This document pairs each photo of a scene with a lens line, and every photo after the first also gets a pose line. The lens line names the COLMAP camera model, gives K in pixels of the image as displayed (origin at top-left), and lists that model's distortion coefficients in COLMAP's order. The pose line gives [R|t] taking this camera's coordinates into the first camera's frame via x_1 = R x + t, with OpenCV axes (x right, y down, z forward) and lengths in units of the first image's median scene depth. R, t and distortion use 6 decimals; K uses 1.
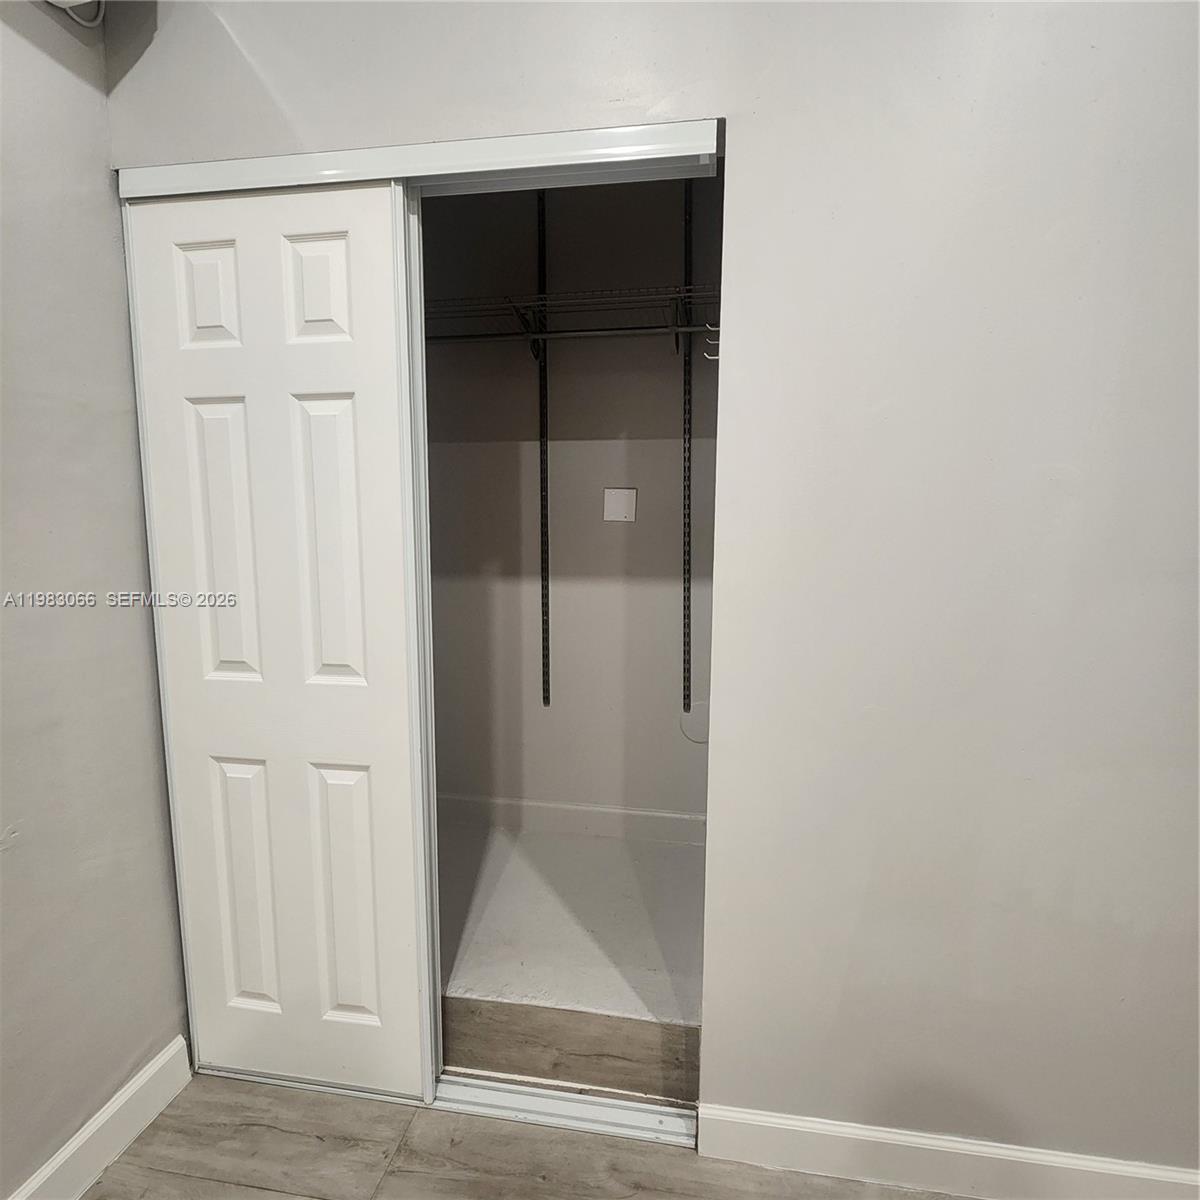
lens RADIAL K [[649.6, 0, 612.6], [0, 649.6, 603.5], [0, 0, 1]] dist [0.005853, -0.002772]
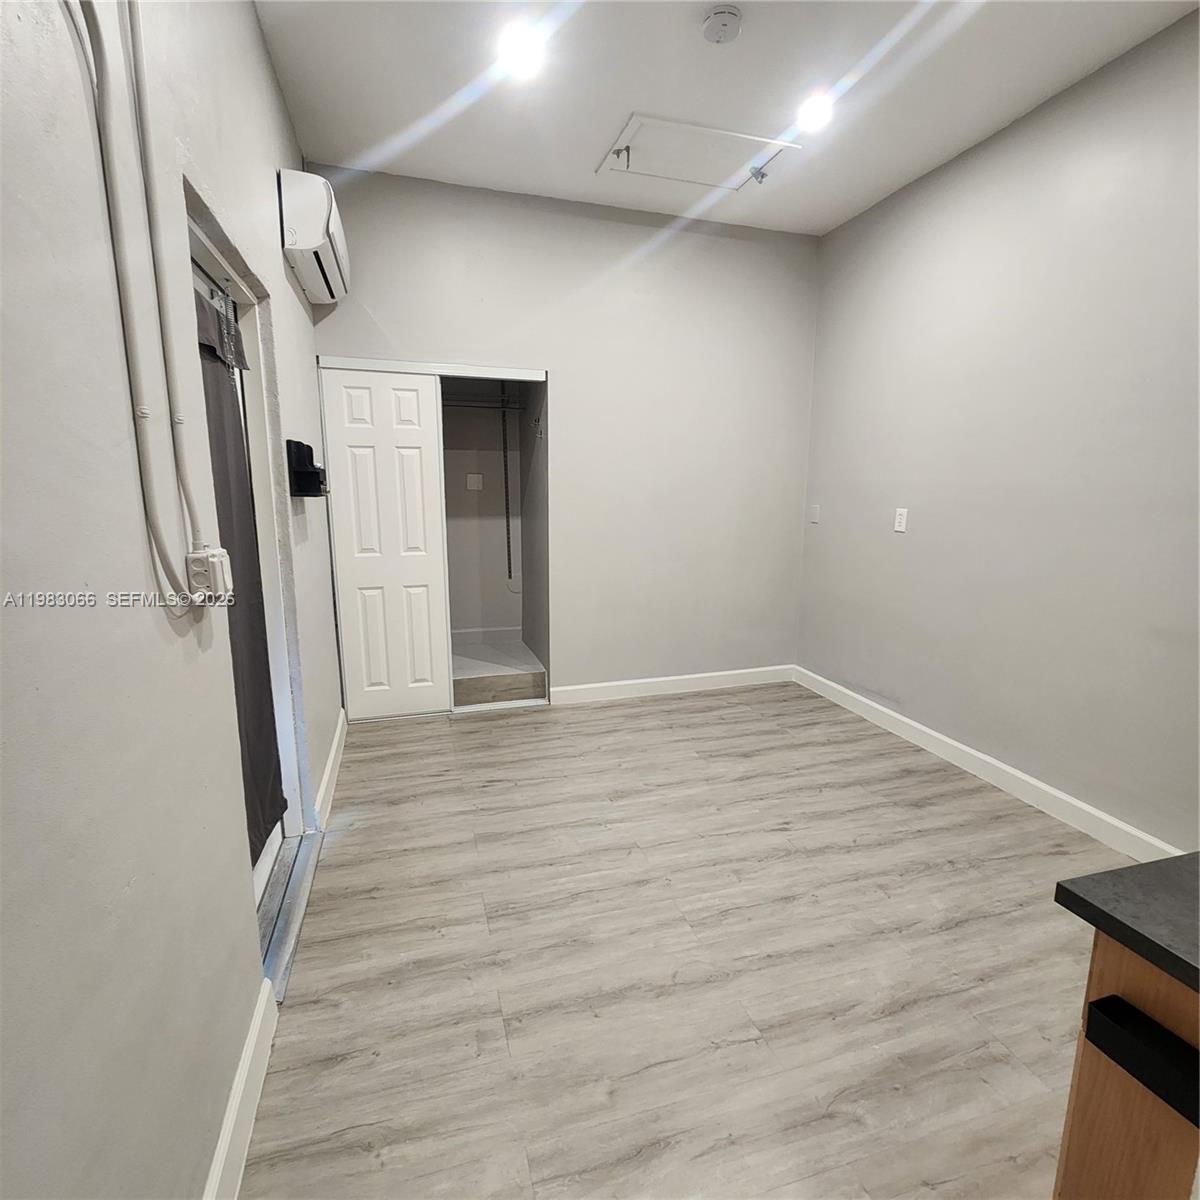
lens RADIAL K [[649.6, 0, 612.6], [0, 649.6, 603.5], [0, 0, 1]] dist [0.005853, -0.002772]
pose [[0.893539, -0.081635, 0.441501, -0.882790], [0.049908, 0.995297, 0.083027, 0.140979], [-0.446202, -0.052153, 0.893411, -1.750811]]
